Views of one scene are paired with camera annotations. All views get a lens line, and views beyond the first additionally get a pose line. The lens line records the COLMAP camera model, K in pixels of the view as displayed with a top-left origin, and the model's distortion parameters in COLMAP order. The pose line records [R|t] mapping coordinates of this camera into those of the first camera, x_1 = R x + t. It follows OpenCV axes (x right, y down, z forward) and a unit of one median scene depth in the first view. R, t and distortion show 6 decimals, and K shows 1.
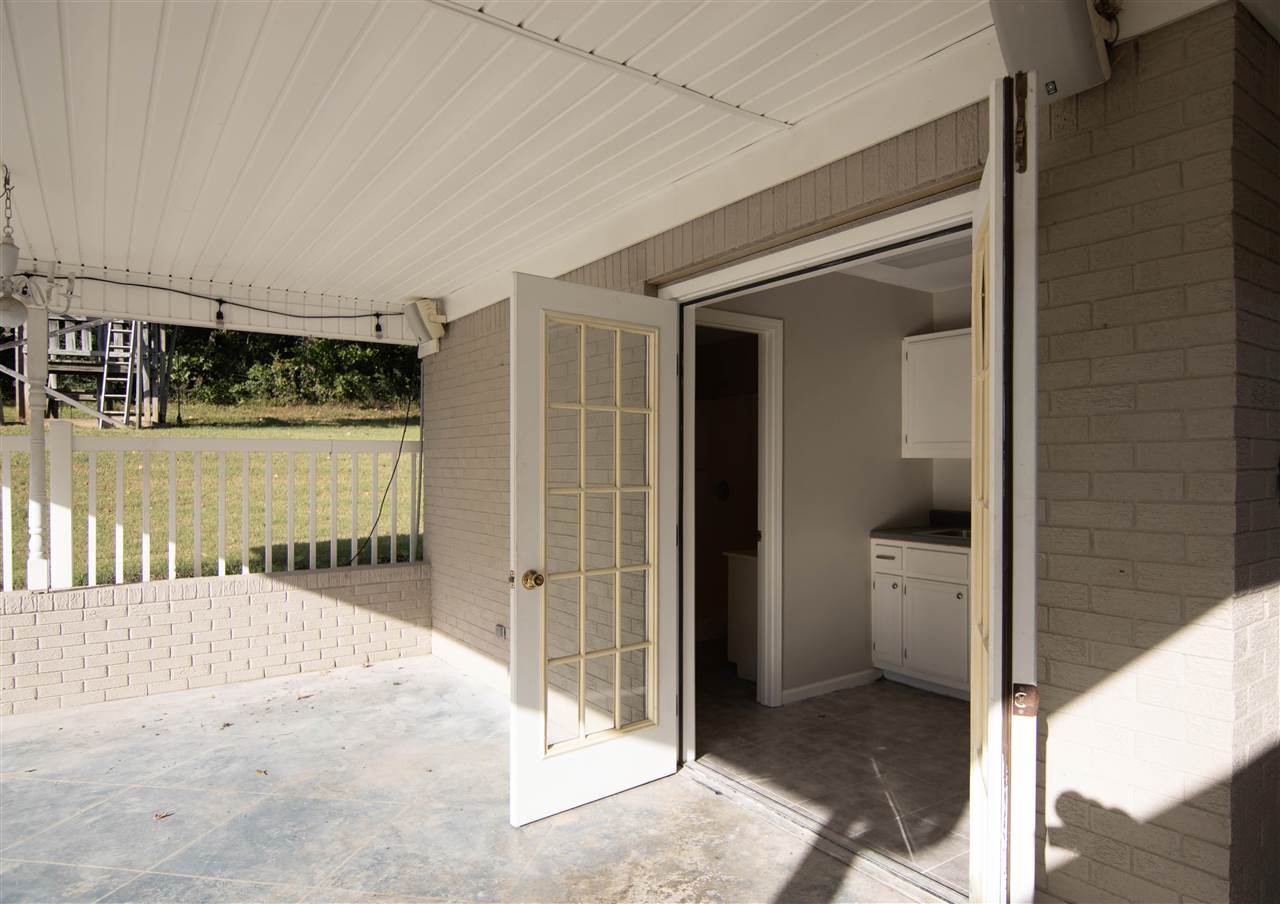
lens RADIAL K [[744.5, 0, 643.6], [0, 744.5, 456.3], [0, 0, 1]] dist [-0.000201, 0.000016]
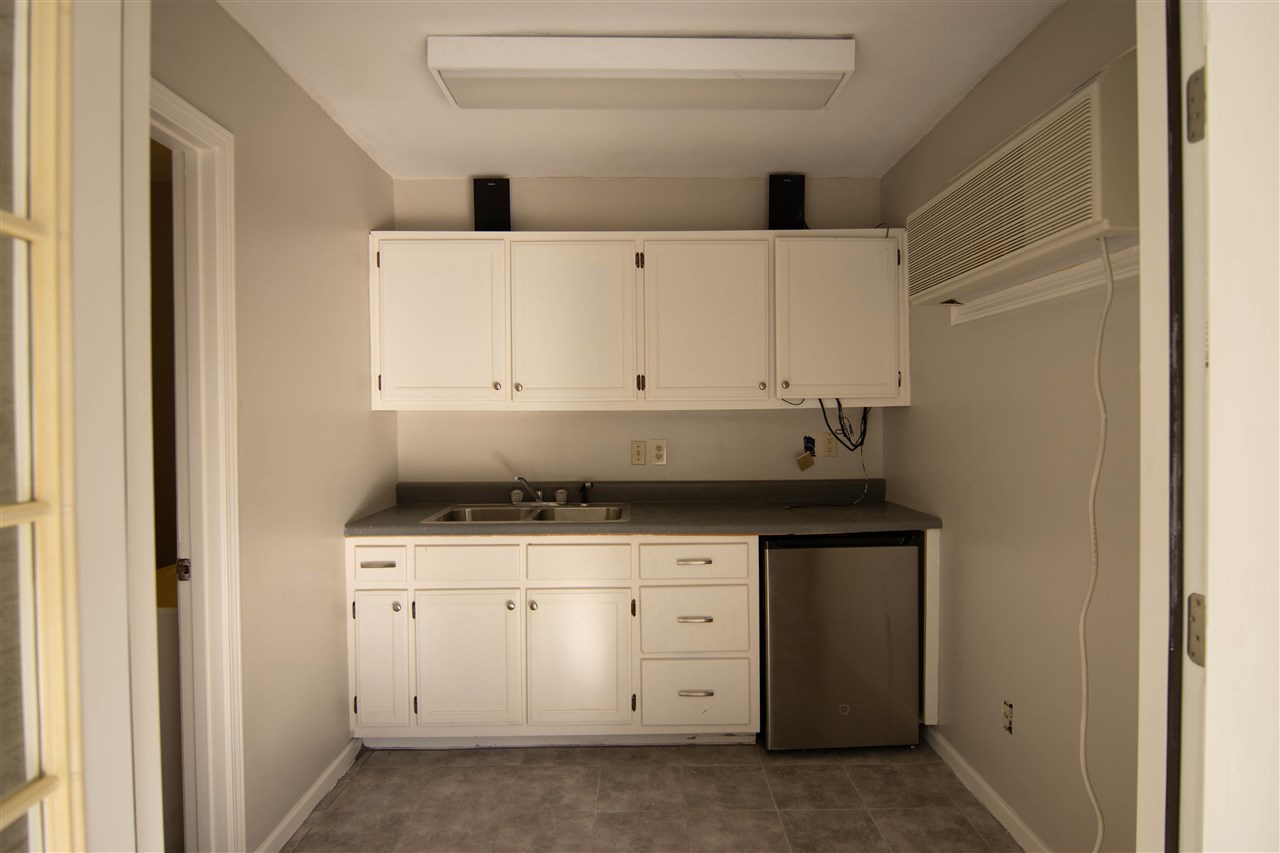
lens RADIAL K [[728.6, 0, 641.9], [0, 728.6, 429.7], [0, 0, 1]] dist [-0.006483, -0.002151]
pose [[0.565673, -0.015668, 0.824481, -0.060063], [0.002570, 0.999848, 0.017237, 0.008957], [-0.824626, -0.007631, 0.565627, 0.448538]]
